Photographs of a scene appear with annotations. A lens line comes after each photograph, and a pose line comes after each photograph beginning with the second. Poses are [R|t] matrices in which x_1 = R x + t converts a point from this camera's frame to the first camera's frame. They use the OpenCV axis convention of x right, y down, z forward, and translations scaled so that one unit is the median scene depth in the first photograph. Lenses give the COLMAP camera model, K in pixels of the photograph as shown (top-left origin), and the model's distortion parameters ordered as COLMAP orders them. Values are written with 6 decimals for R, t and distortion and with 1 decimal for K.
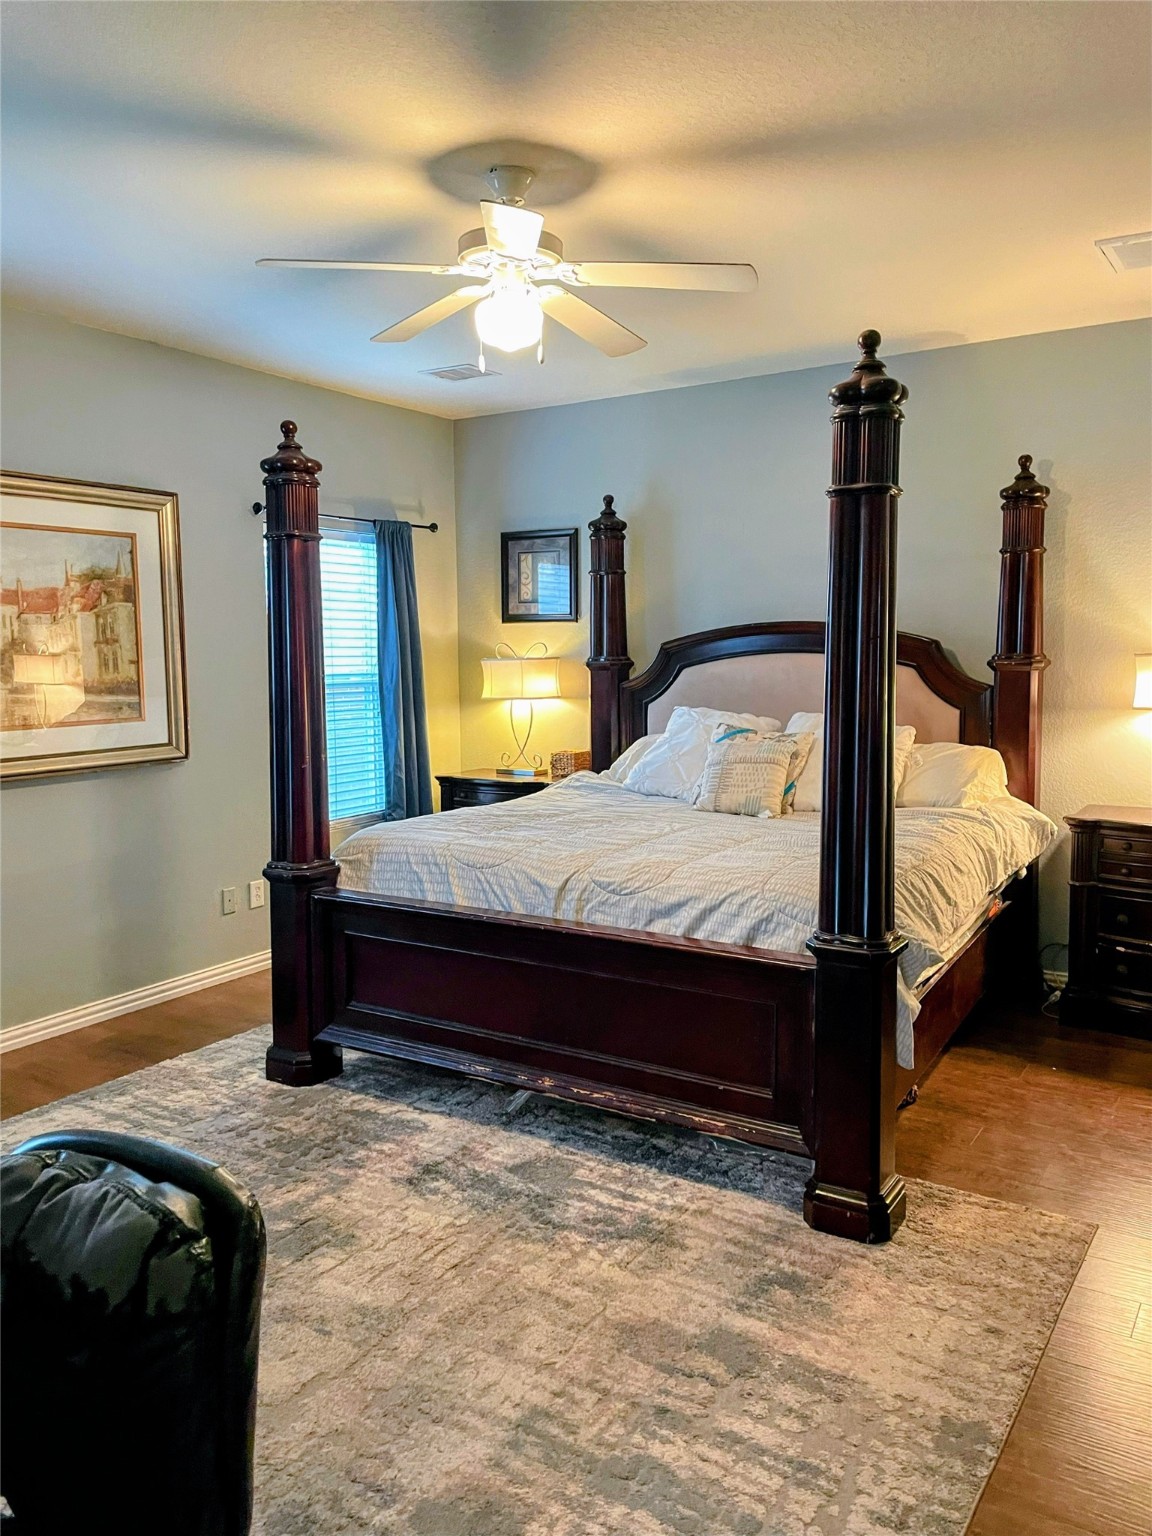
lens RADIAL K [[1154.1, 0, 582.4], [0, 1154.1, 762.7], [0, 0, 1]] dist [0.096905, -0.116067]
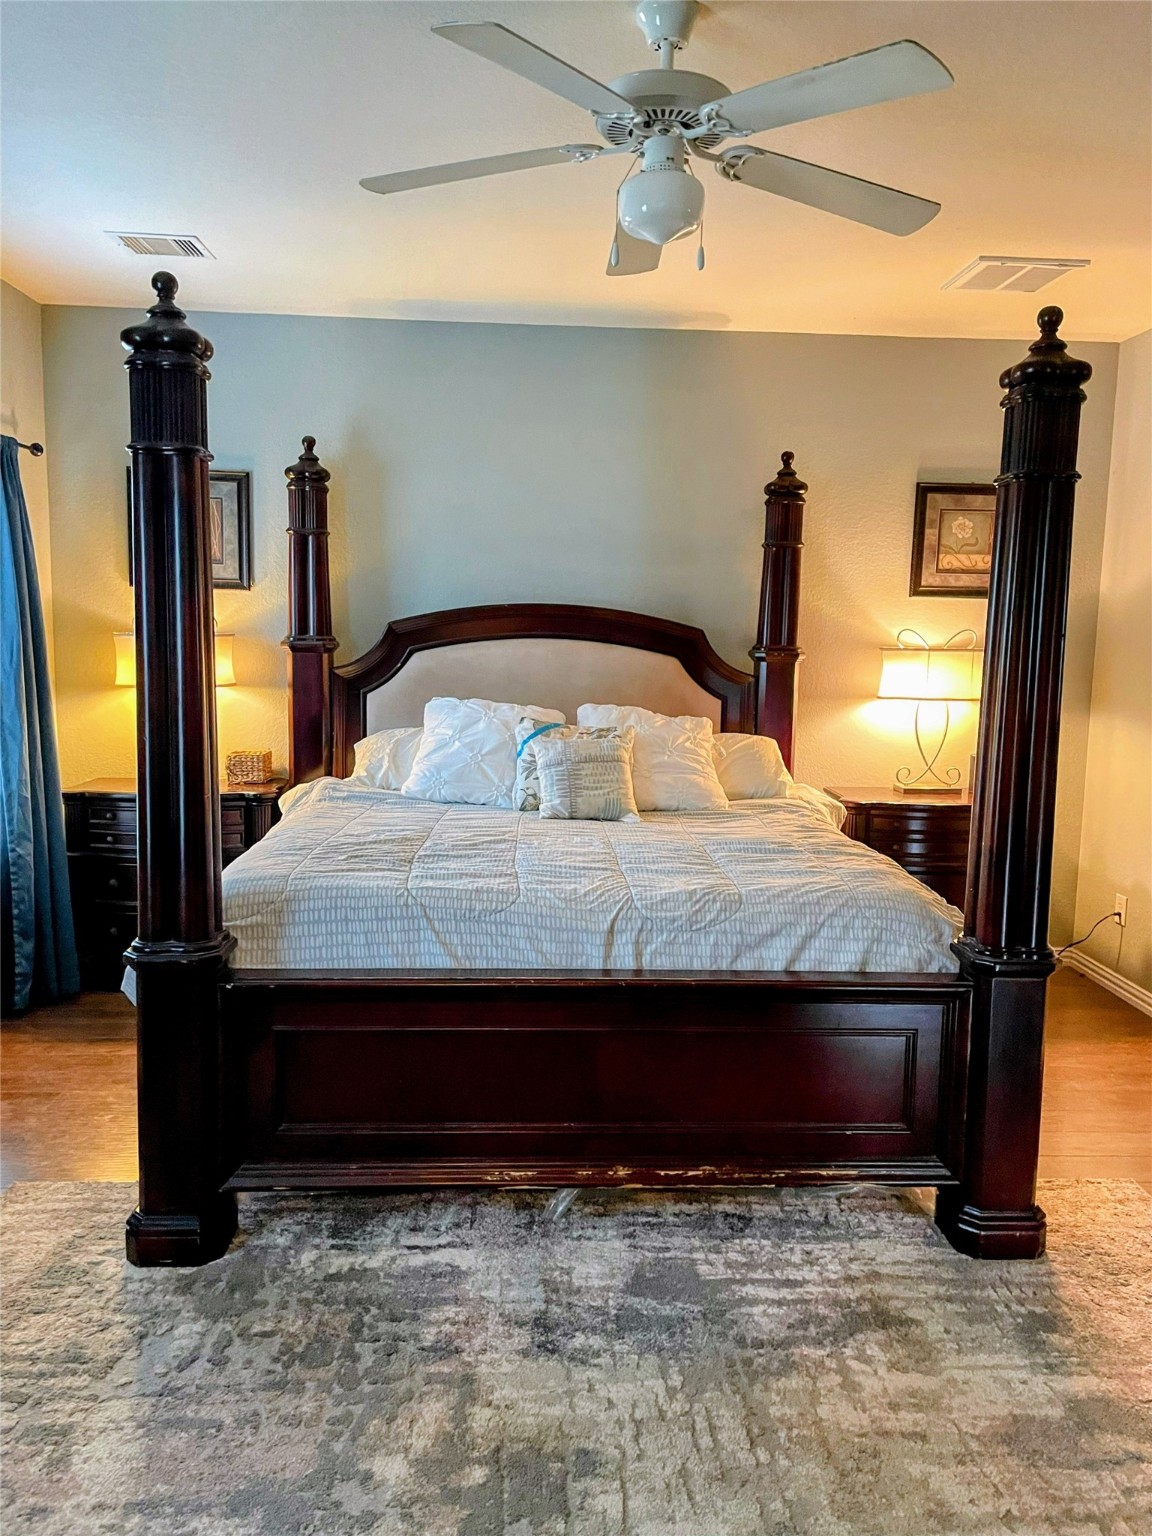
lens RADIAL K [[1155.6, 0, 580.6], [0, 1155.6, 777.8], [0, 0, 1]] dist [0.096251, -0.117786]
pose [[0.814355, -0.048790, 0.578313, -0.489798], [0.028740, 0.998628, 0.043779, -0.034255], [-0.579655, -0.019031, 0.814639, 0.343580]]
